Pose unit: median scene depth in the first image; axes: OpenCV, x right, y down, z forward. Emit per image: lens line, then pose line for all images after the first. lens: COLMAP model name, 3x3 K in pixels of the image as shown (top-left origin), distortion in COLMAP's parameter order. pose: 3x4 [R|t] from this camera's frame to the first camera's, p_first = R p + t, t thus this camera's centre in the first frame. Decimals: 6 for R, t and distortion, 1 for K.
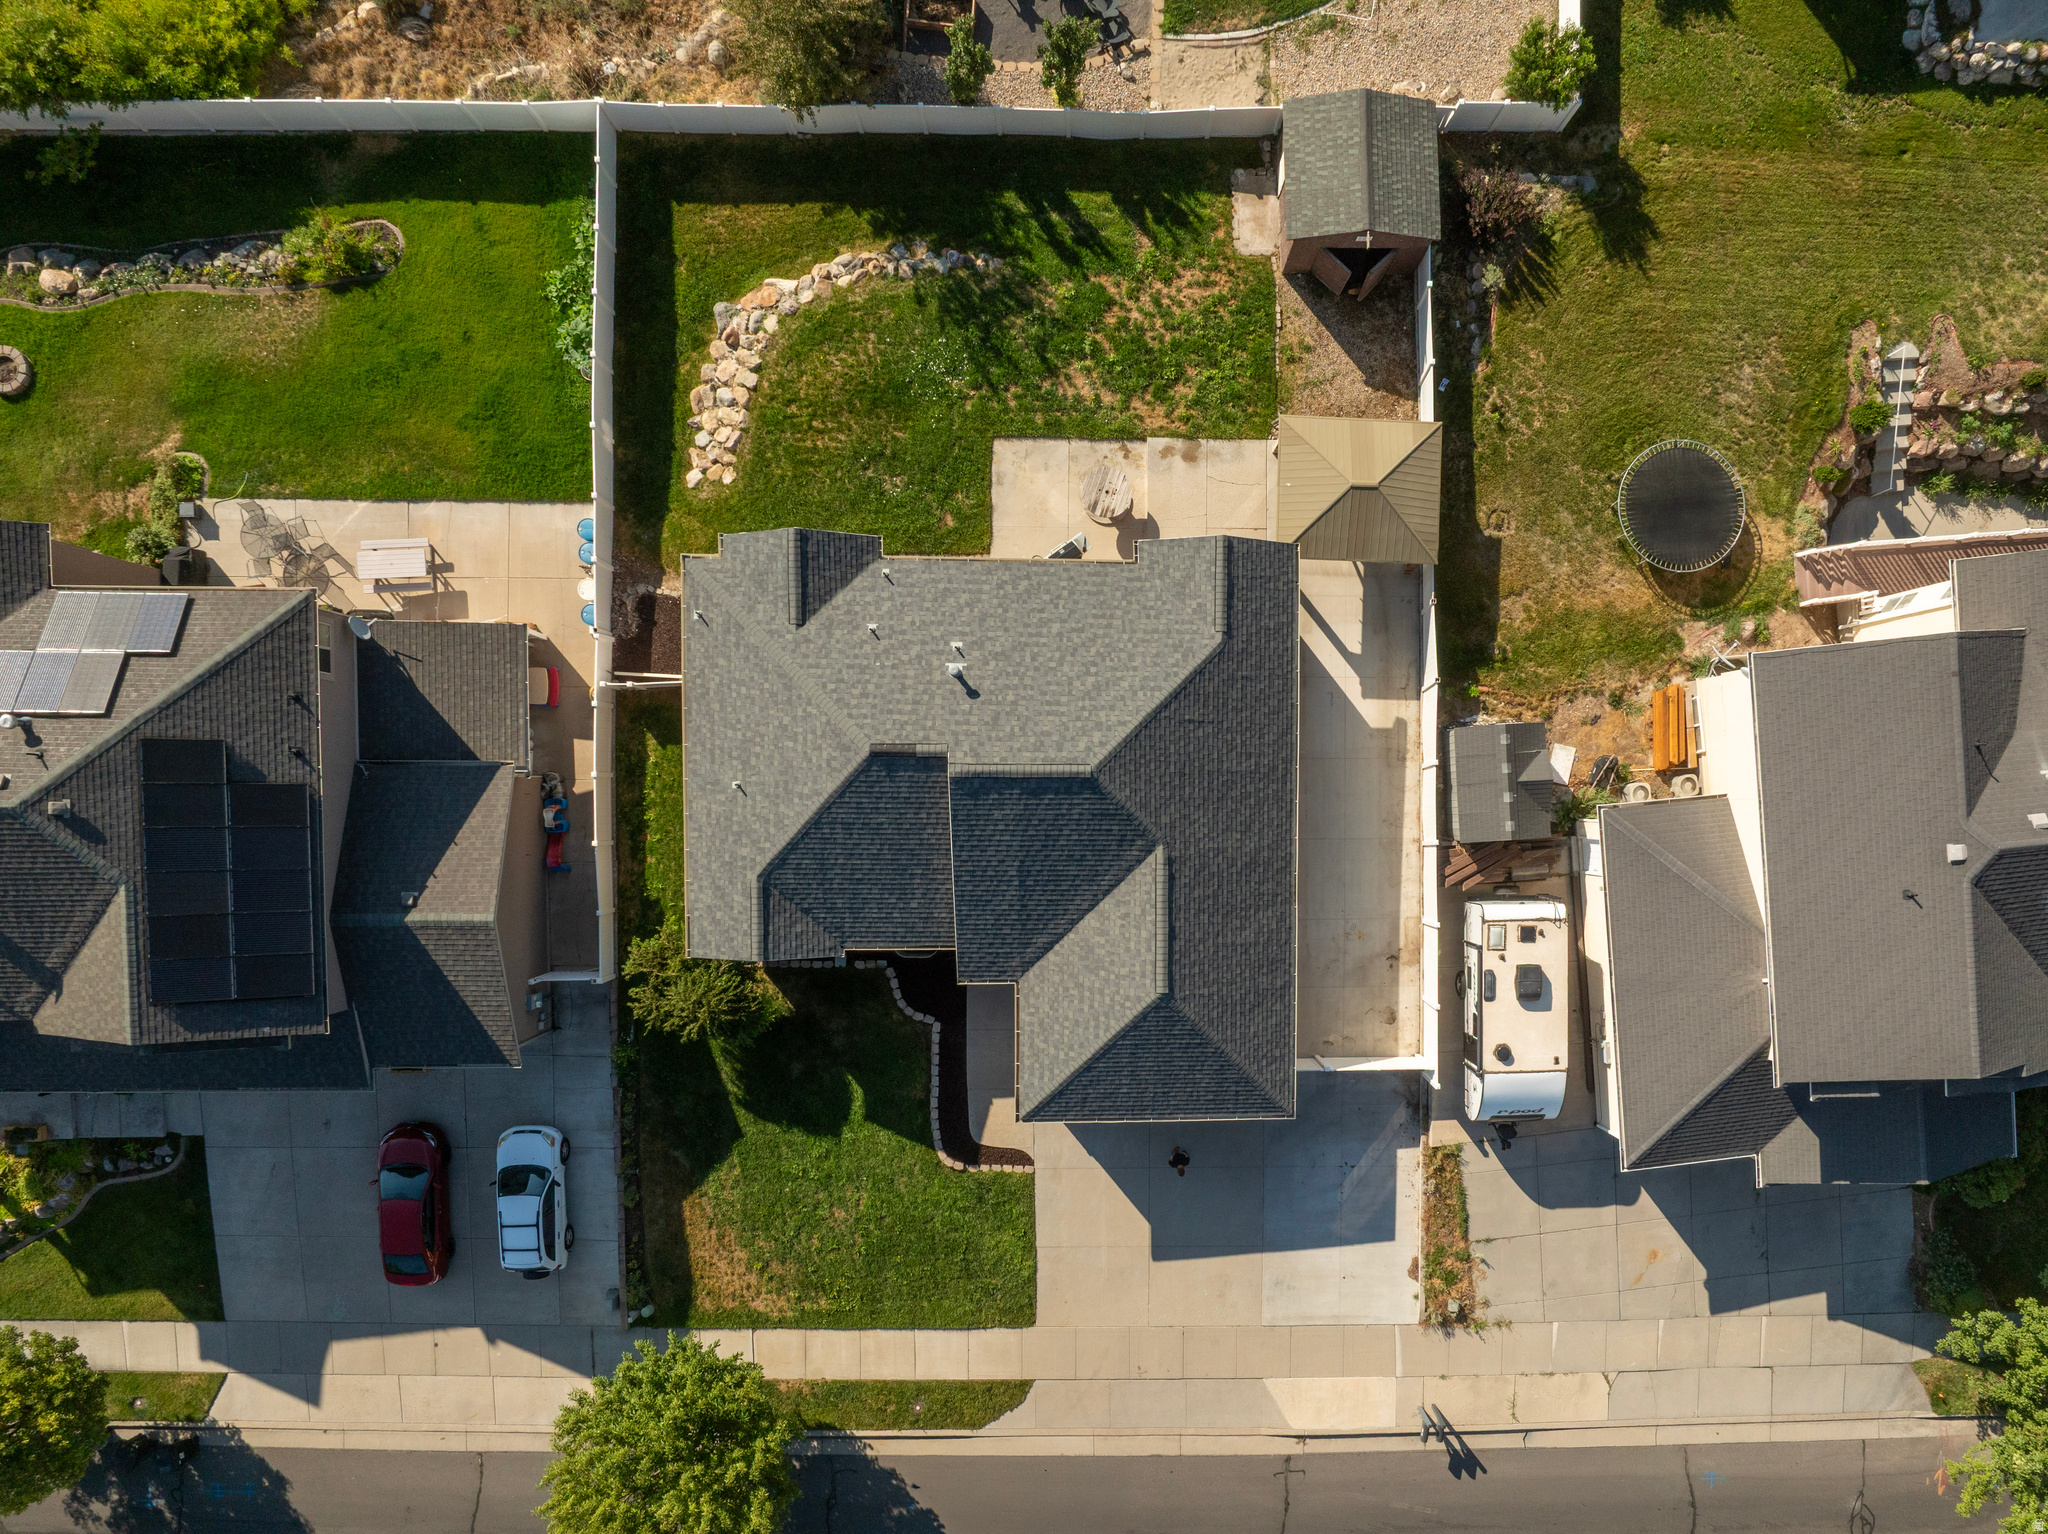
lens RADIAL K [[1481.0, 0, 1181.1], [0, 1481.0, 903.6], [0, 0, 1]] dist [-0.029006, -0.001806]
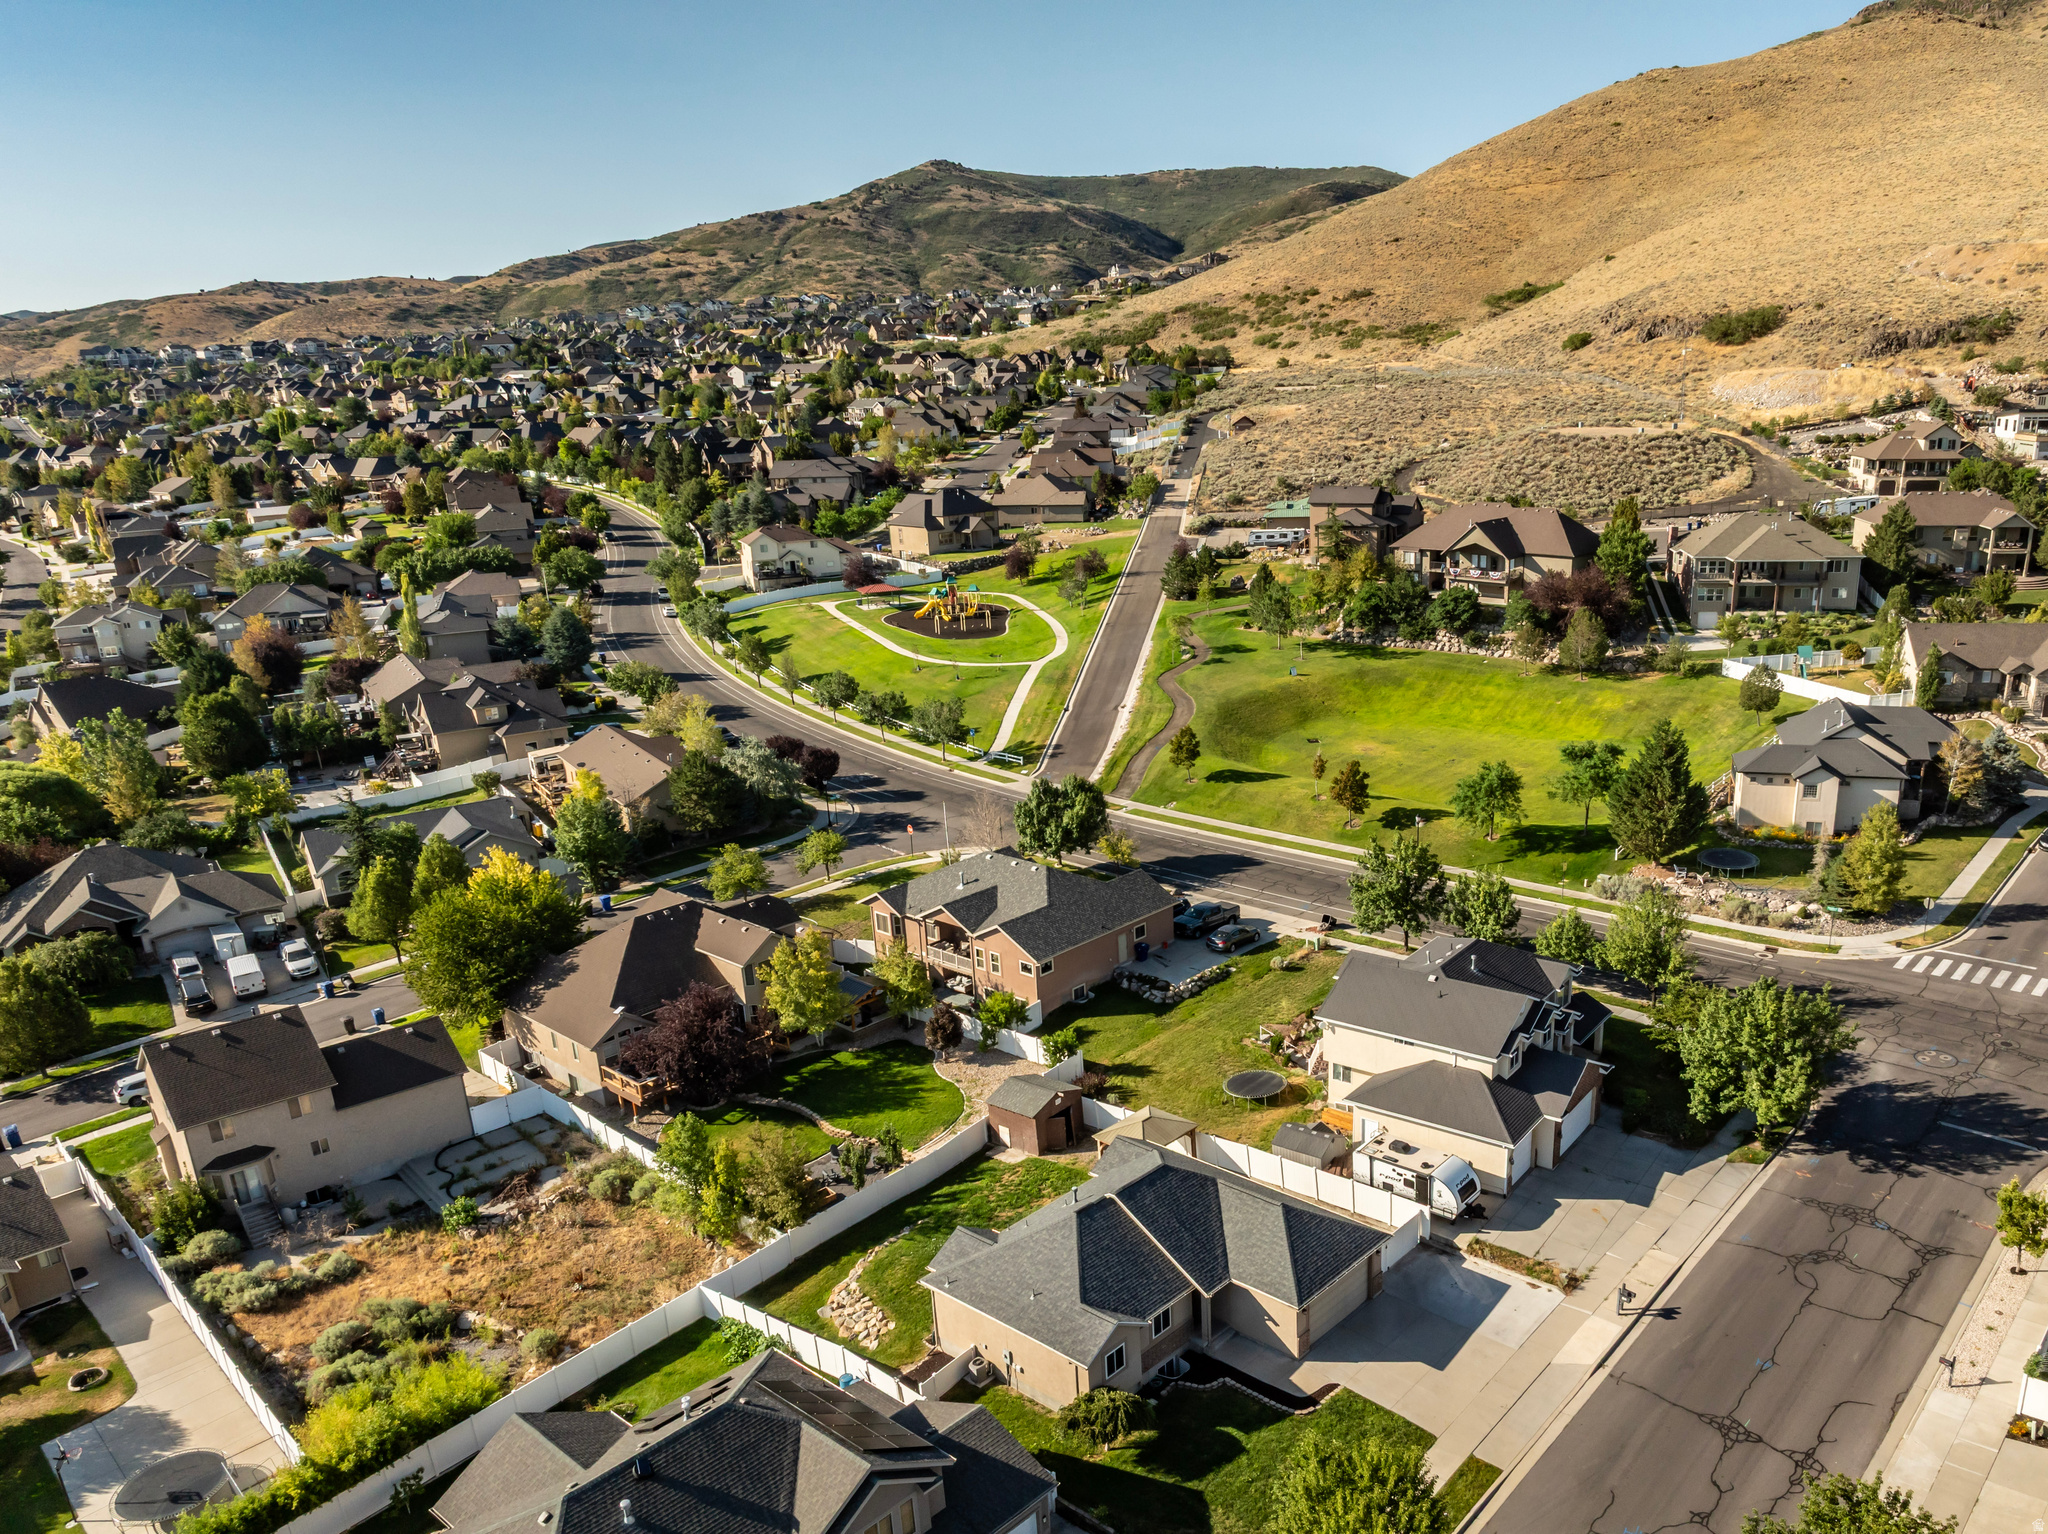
lens RADIAL K [[1542.3, 0, 1233.7], [0, 1542.3, 894.1], [0, 0, 1]] dist [-0.032018, -0.002396]
pose [[0.618370, -0.351878, 0.702709, -1.089439], [0.777395, 0.142792, -0.612591, 0.979325], [0.115216, 0.925090, 0.361847, -0.030128]]
